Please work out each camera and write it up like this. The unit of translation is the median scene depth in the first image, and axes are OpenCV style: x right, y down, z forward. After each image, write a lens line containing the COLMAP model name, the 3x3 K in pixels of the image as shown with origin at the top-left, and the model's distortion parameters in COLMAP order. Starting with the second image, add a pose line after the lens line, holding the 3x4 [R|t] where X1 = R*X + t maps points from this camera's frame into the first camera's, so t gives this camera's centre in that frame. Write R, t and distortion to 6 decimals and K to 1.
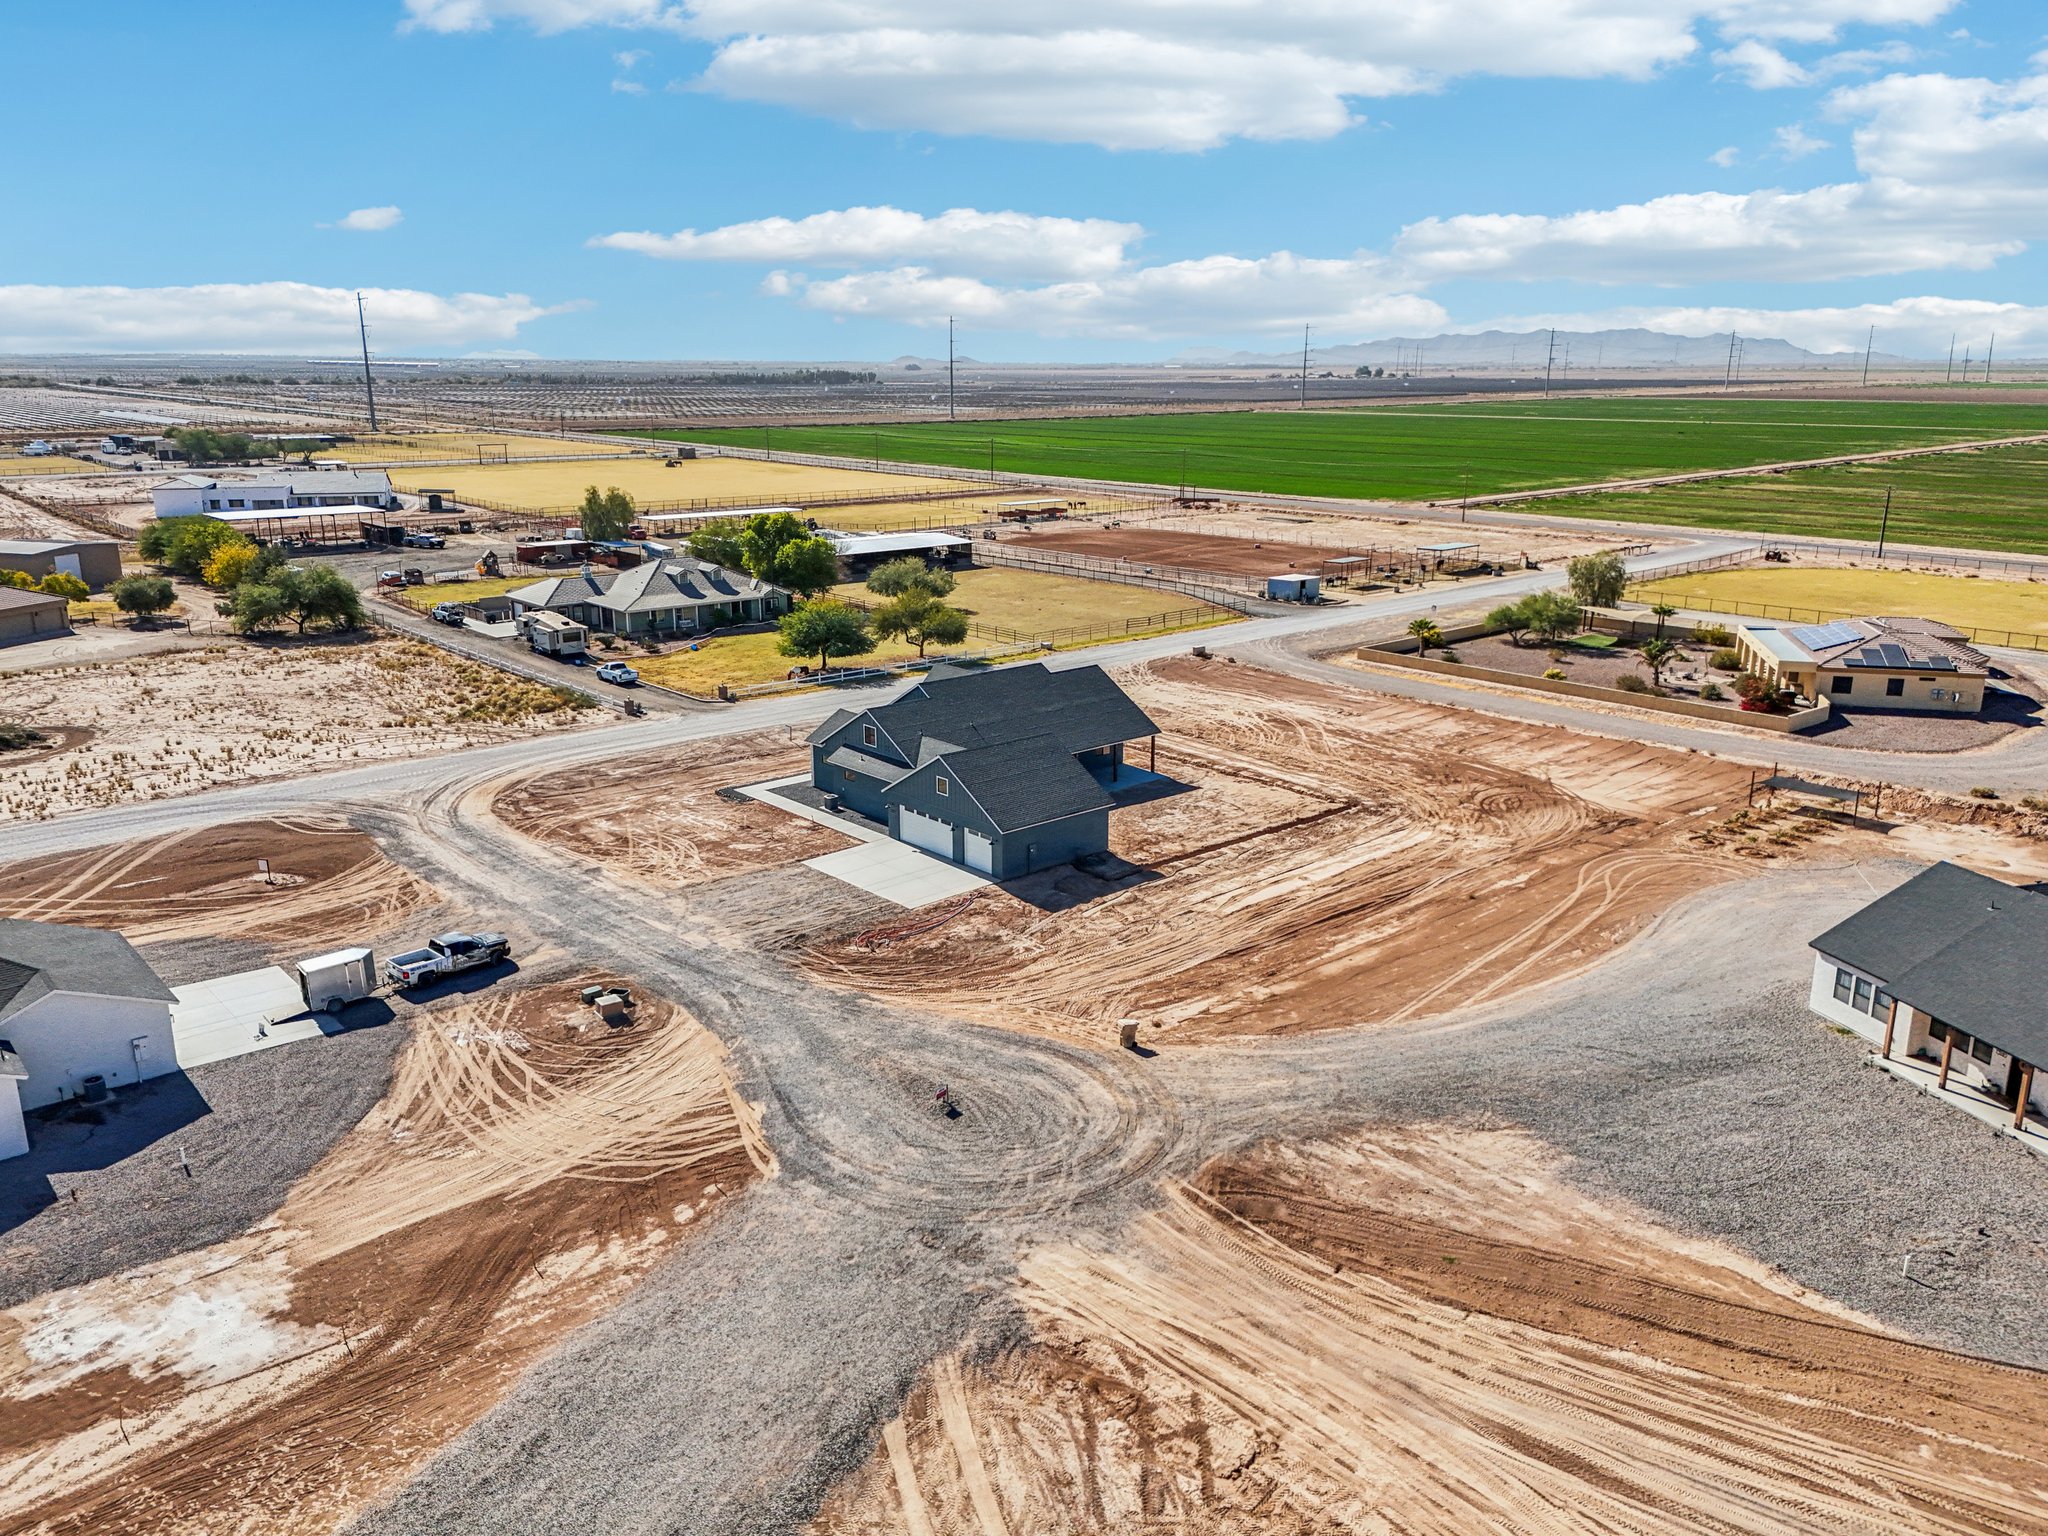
lens RADIAL K [[1508.9, 0, 1035.8], [0, 1508.9, 770.0], [0, 0, 1]] dist [0.047436, -0.043045]
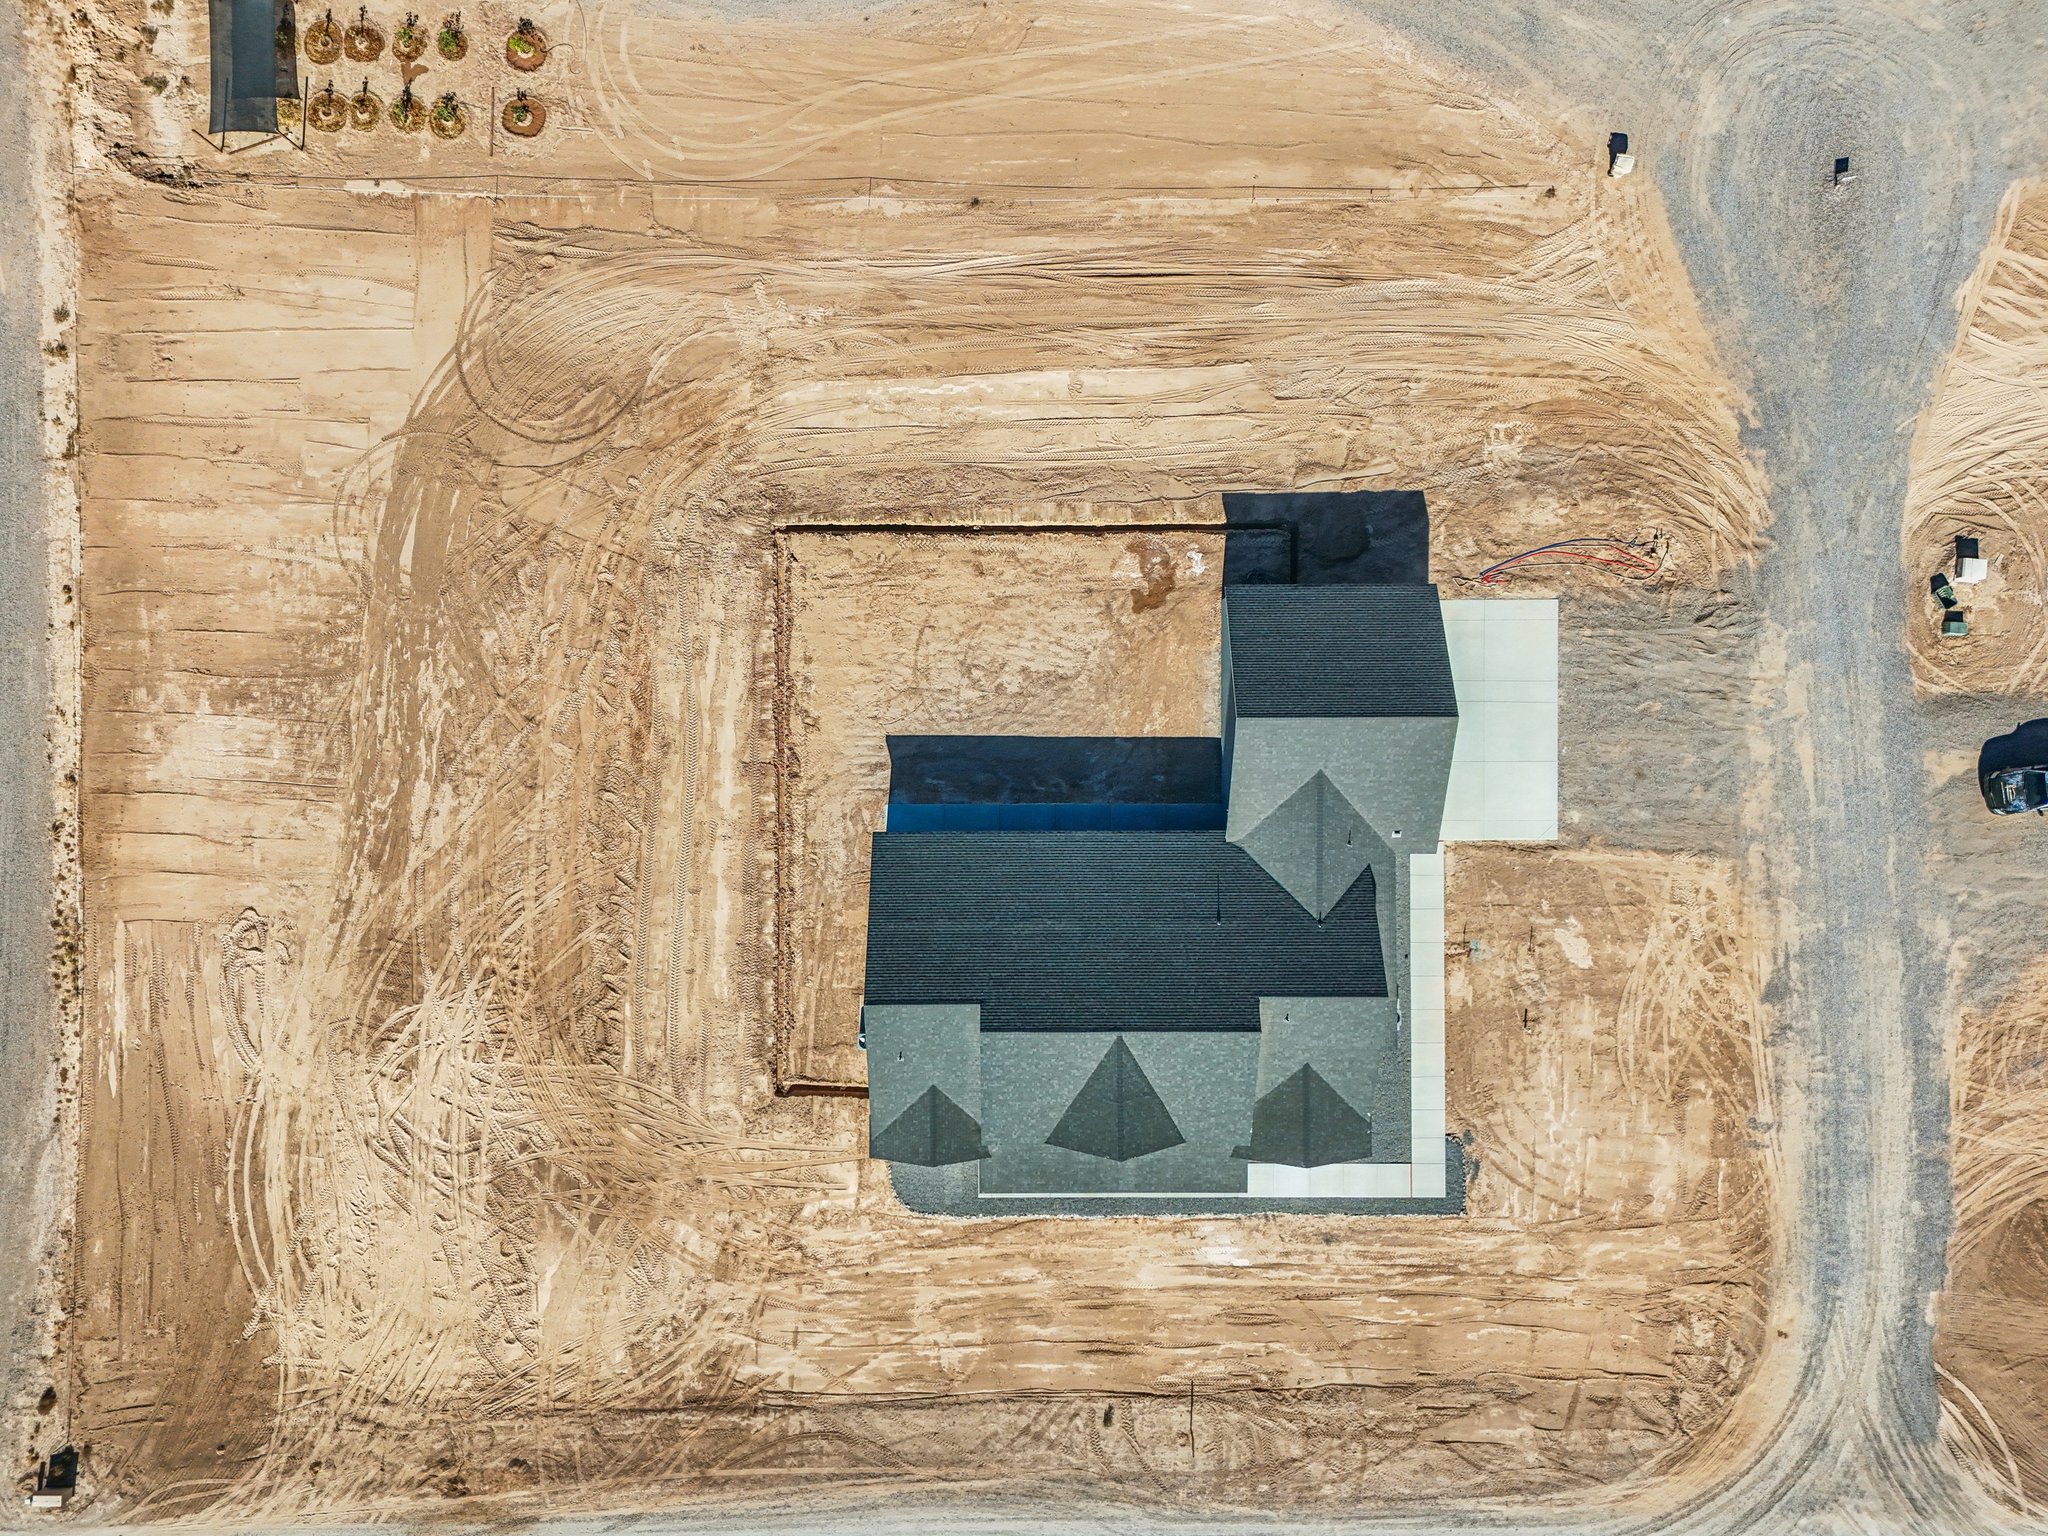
lens RADIAL K [[1508.9, 0, 1023.3], [0, 1508.9, 768.1], [0, 0, 1]] dist [0.047436, -0.043045]
pose [[-0.745960, -0.665963, -0.006025, 0.069865], [0.168882, -0.197904, 0.965563, -0.688855], [-0.644222, 0.719254, 0.260098, 0.917467]]
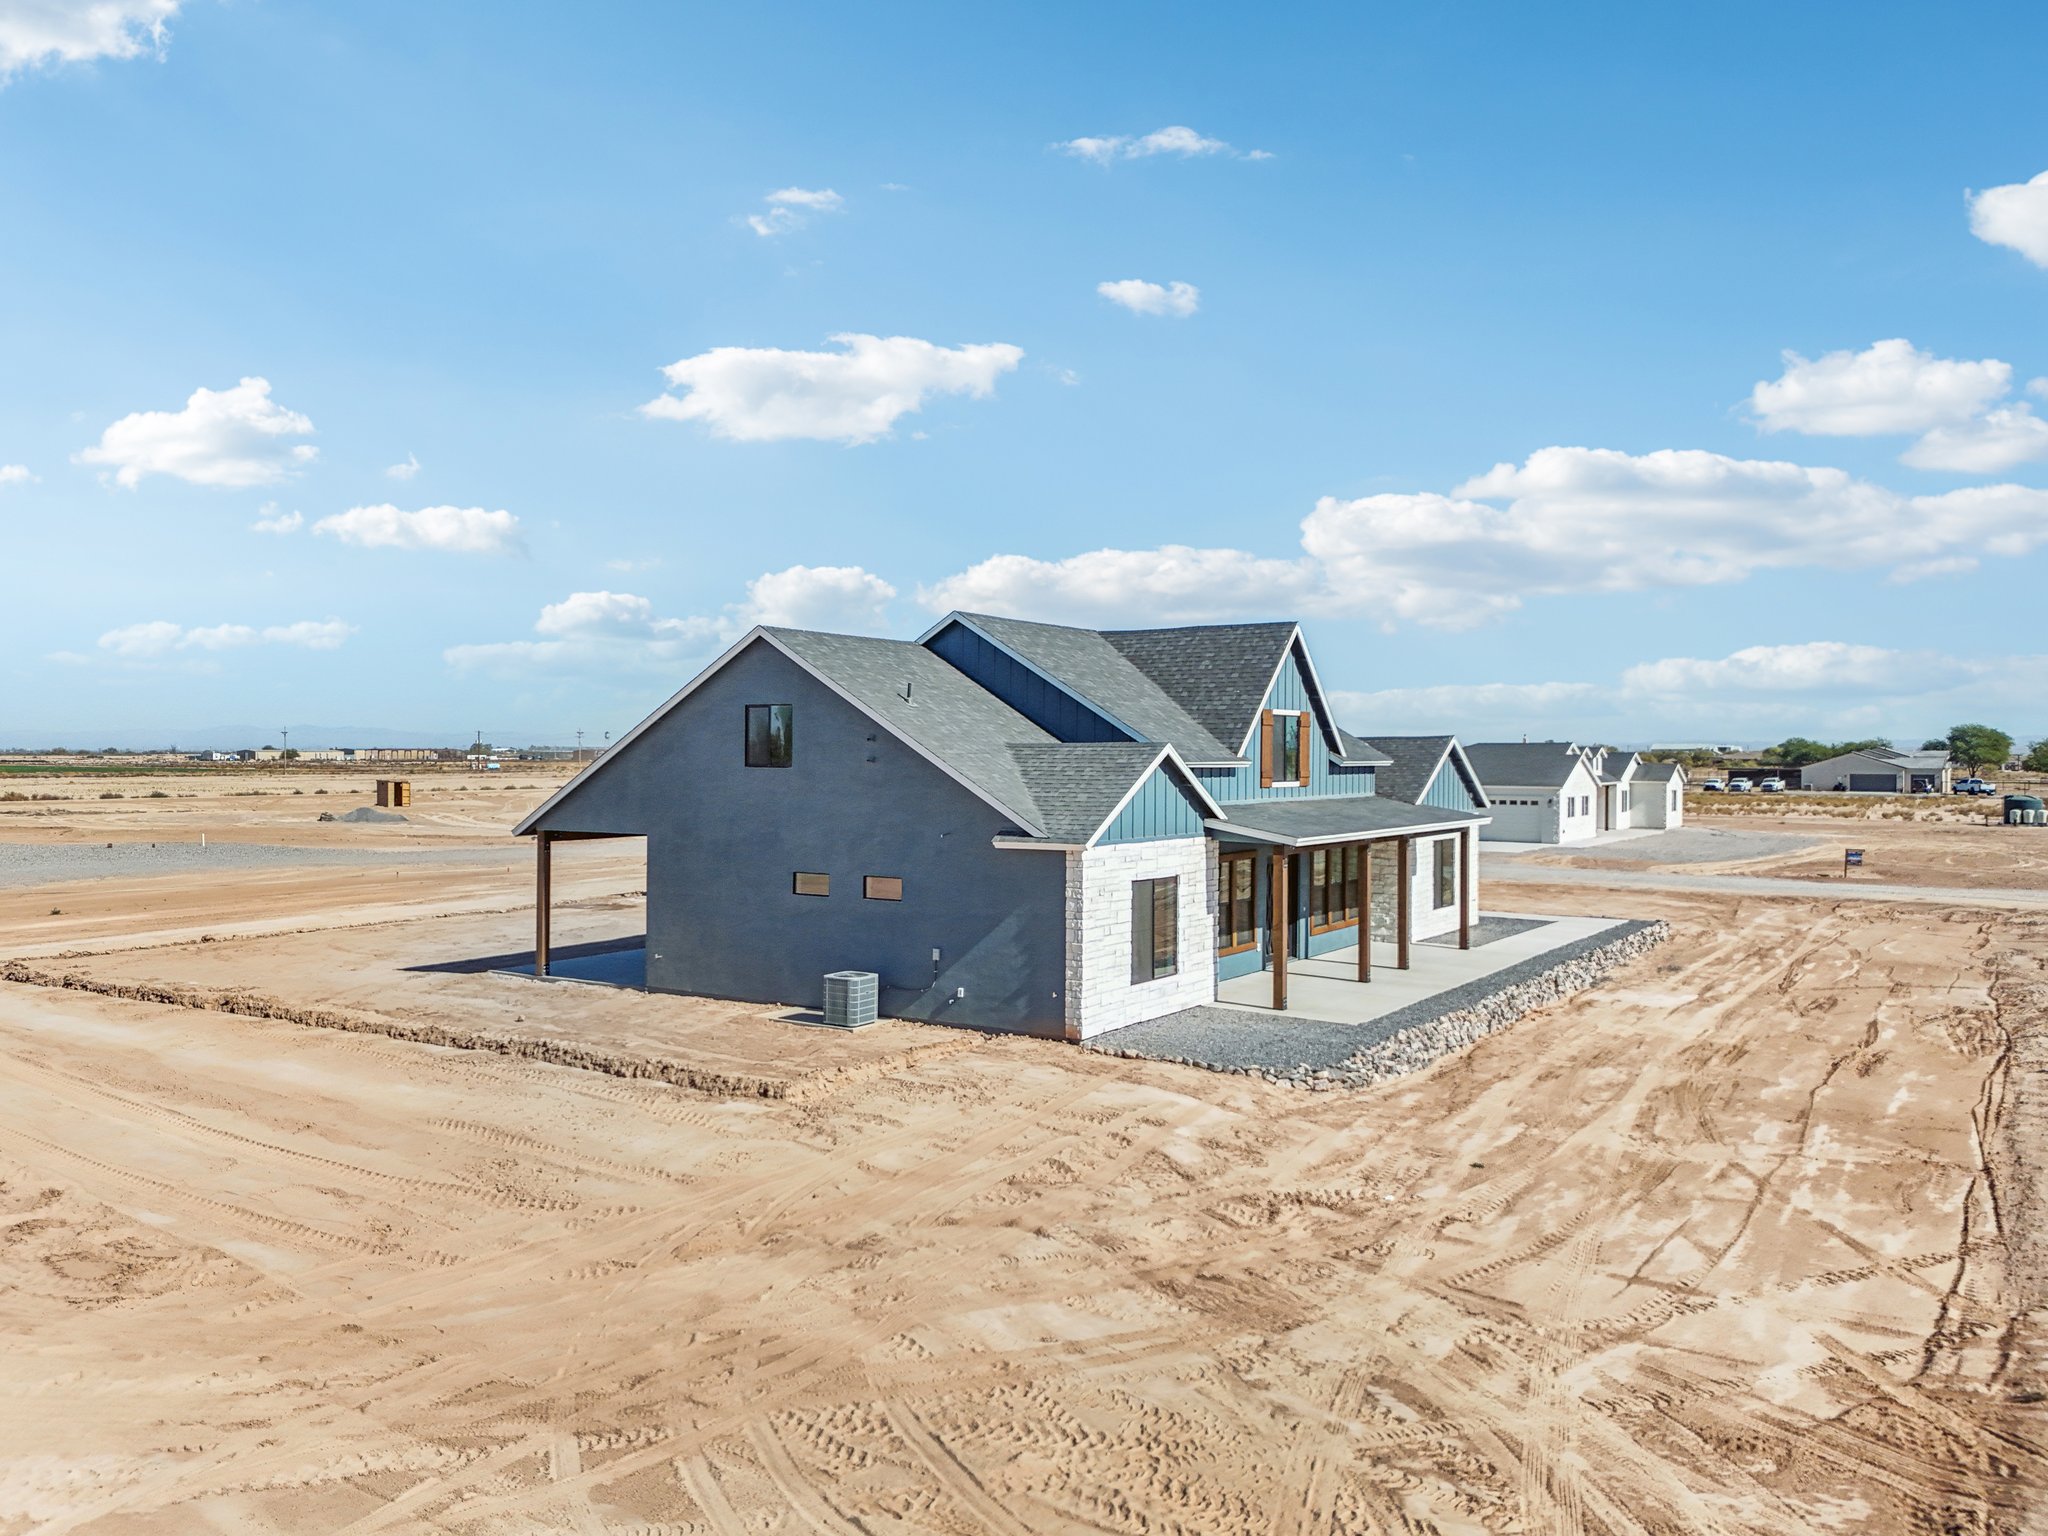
lens RADIAL K [[1508.9, 0, 1013.2], [0, 1508.9, 767.4], [0, 0, 1]] dist [0.047436, -0.043045]
pose [[-0.970592, -0.003473, -0.240707, 0.074413], [-0.066336, 0.965043, 0.253559, -0.139715], [0.231412, 0.262069, -0.936893, 1.510949]]
